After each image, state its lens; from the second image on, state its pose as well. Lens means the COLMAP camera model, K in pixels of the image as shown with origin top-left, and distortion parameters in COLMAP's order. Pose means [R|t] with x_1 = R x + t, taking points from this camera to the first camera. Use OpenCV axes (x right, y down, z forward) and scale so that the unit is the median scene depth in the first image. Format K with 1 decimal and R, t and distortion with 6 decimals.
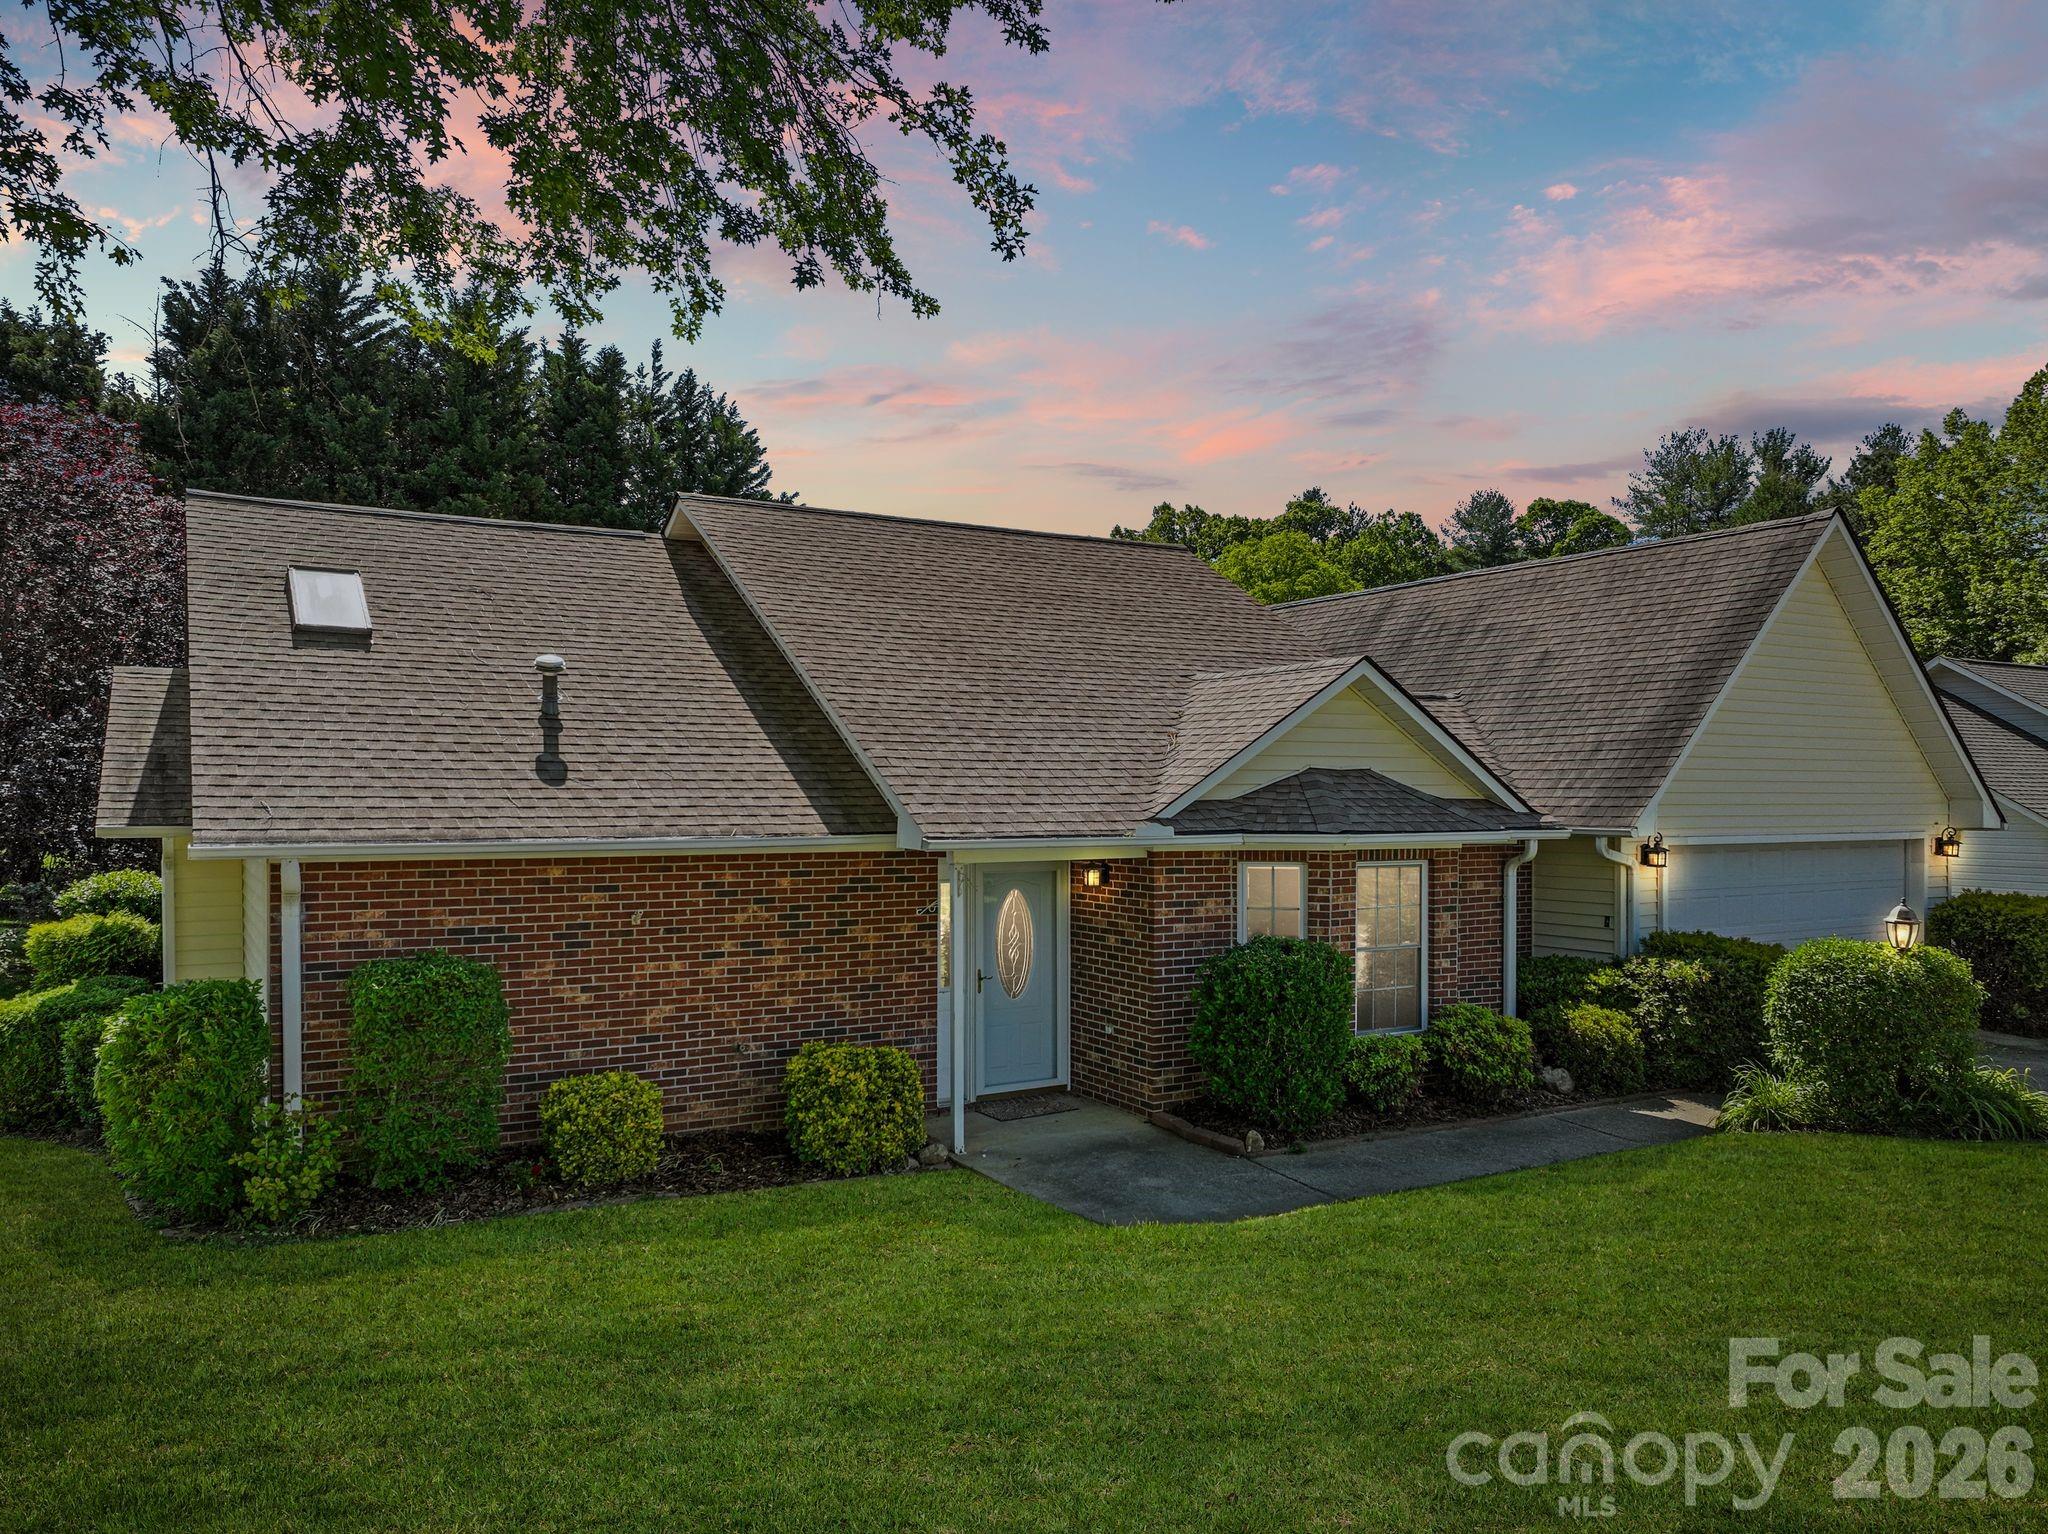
lens RADIAL K [[1459.2, 0, 1035.4], [0, 1459.2, 806.0], [0, 0, 1]] dist [0.001257, 0.009712]
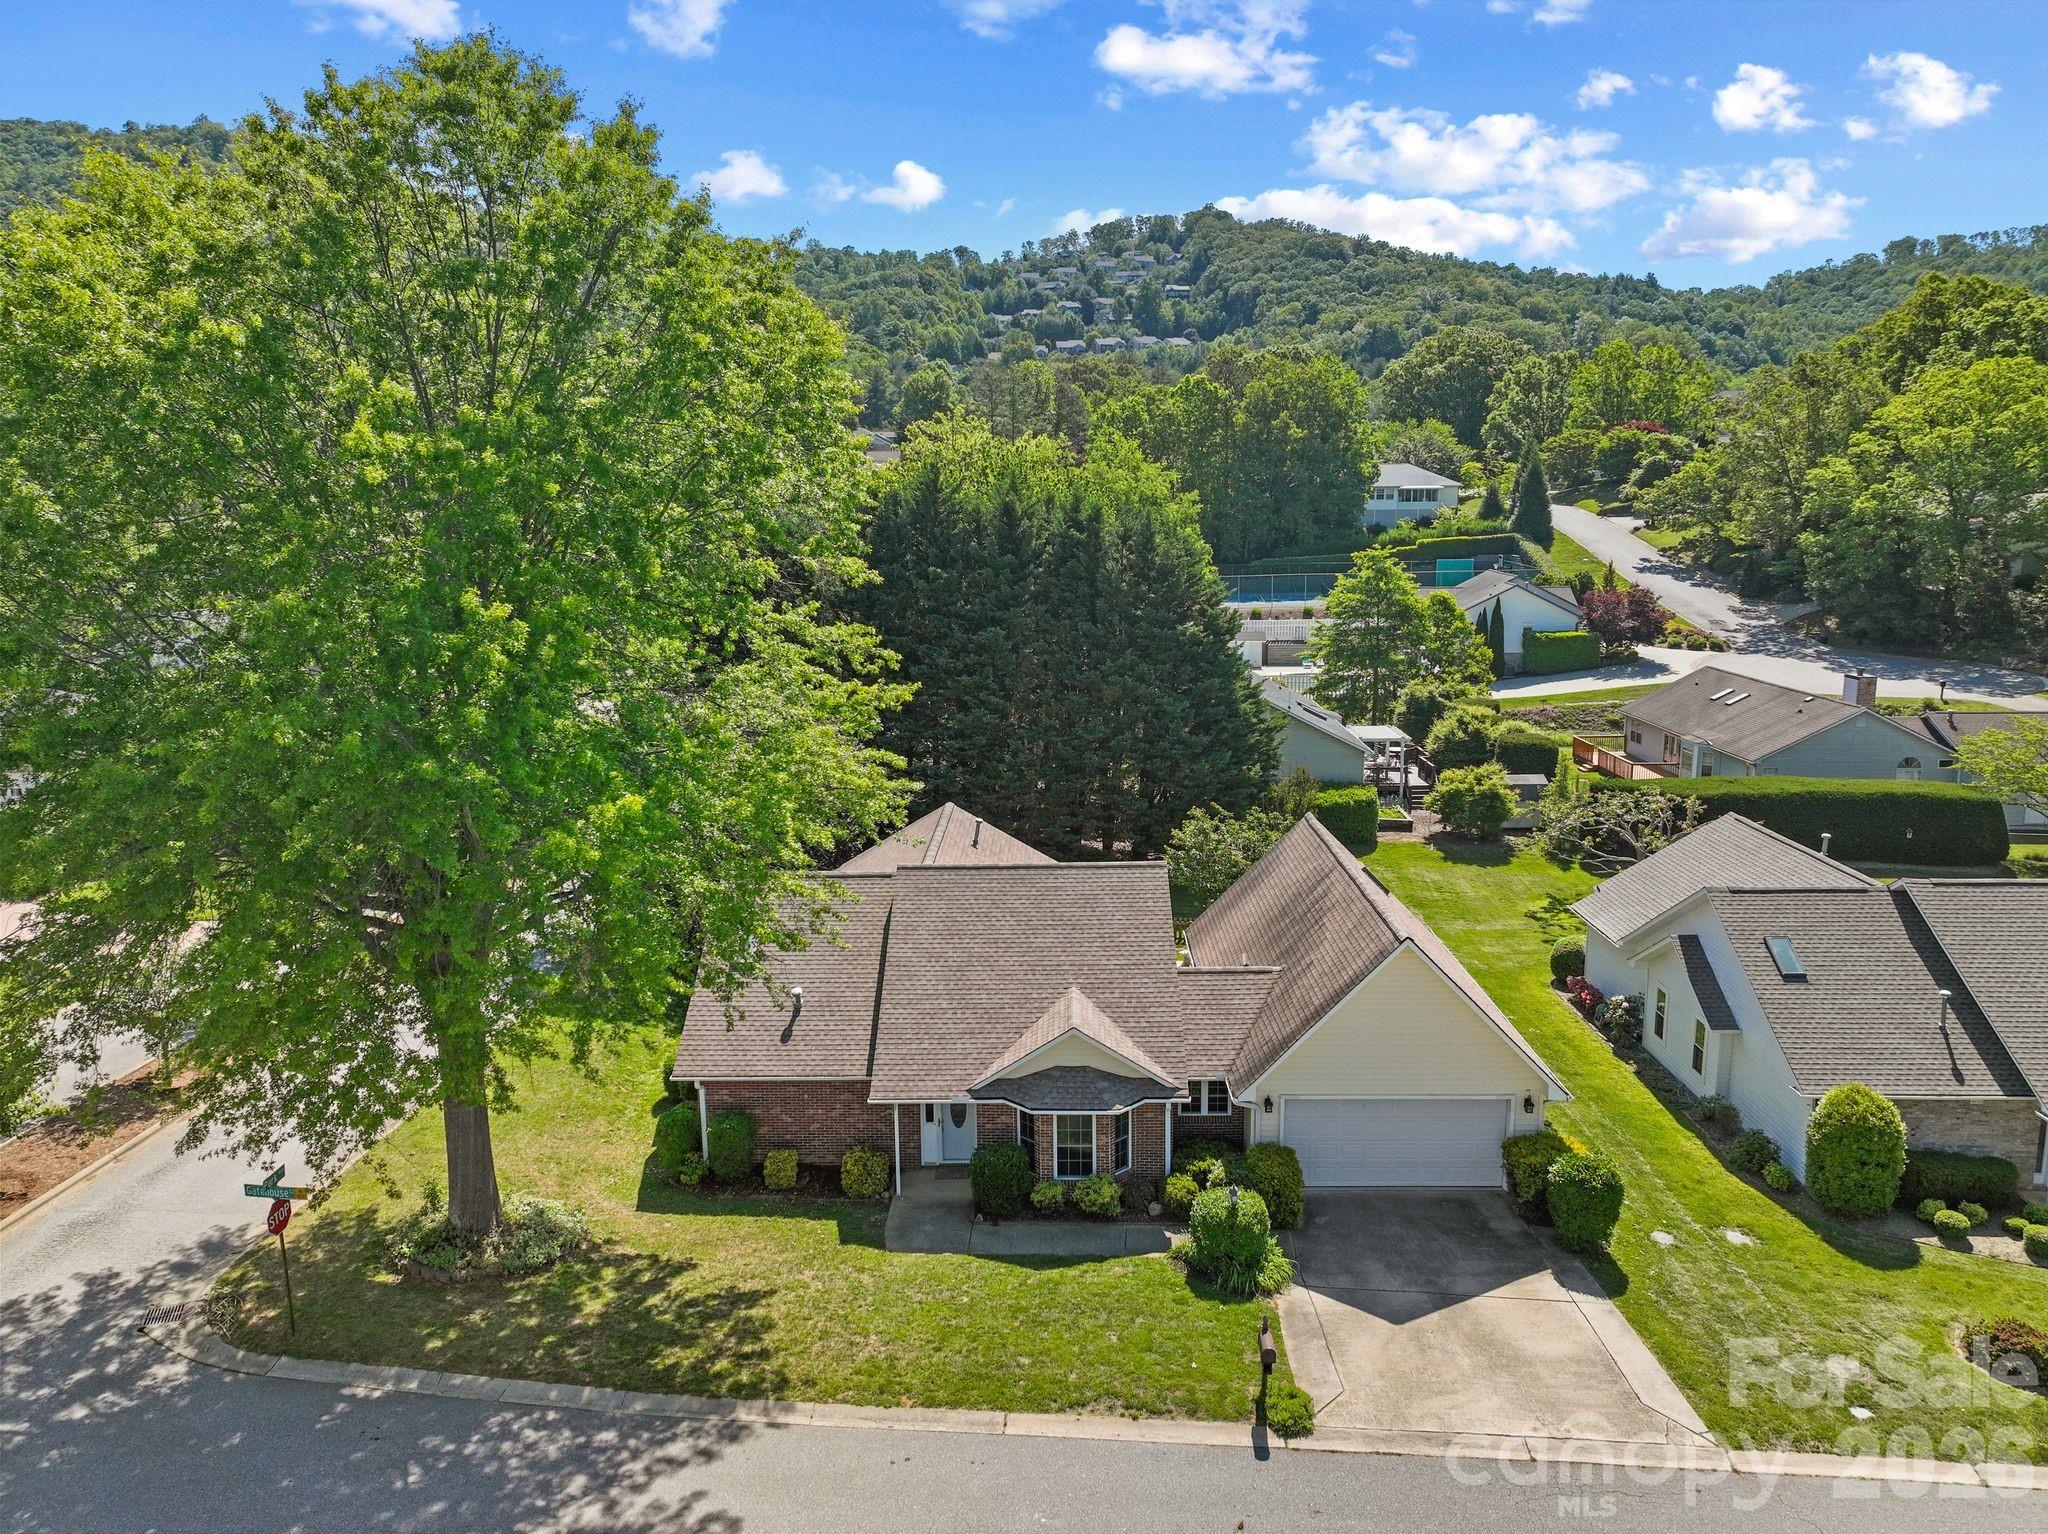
lens RADIAL K [[1422.3, 0, 1024.0], [0, 1422.3, 767.0], [0, 0, 1]] dist [0.002151, 0.005744]
pose [[0.850514, 0.087418, -0.518637, 1.396979], [0.006611, 0.984236, 0.176738, -0.985310], [0.525911, -0.153747, 0.836528, -0.982121]]
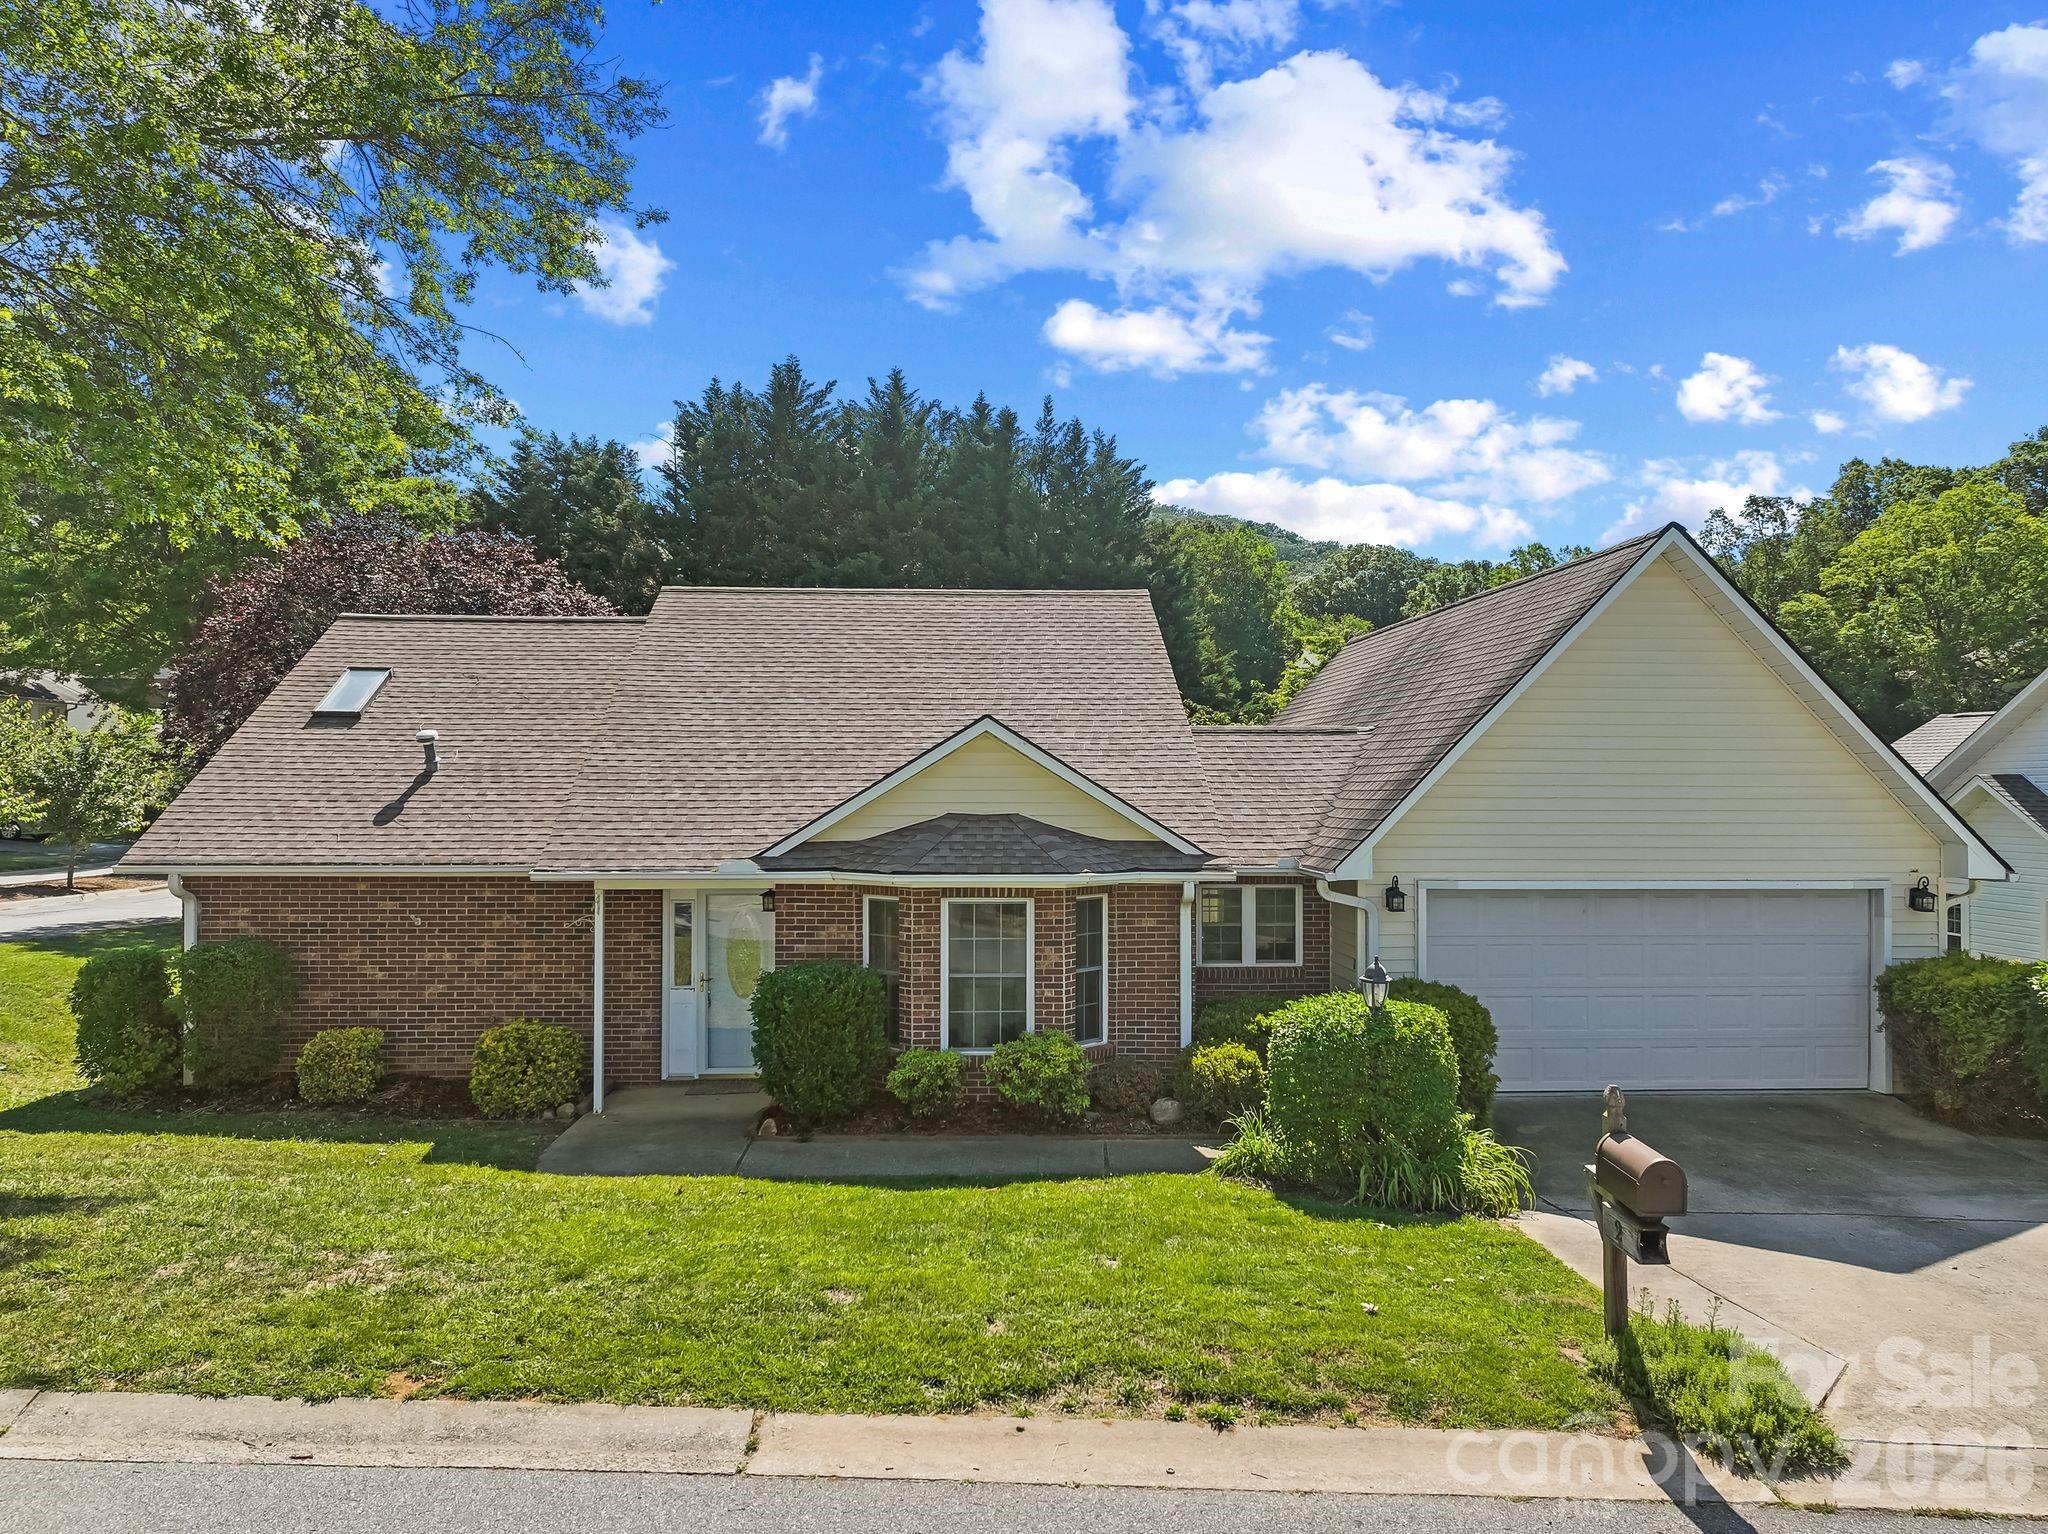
lens RADIAL K [[1470.1, 0, 1024.0], [0, 1470.1, 767.0], [0, 0, 1]] dist [0.001160, 0.006362]
pose [[0.886494, -0.004474, -0.462718, 0.812821], [-0.005987, 0.999759, -0.021137, -0.040342], [0.462701, 0.021508, 0.886253, 0.008513]]
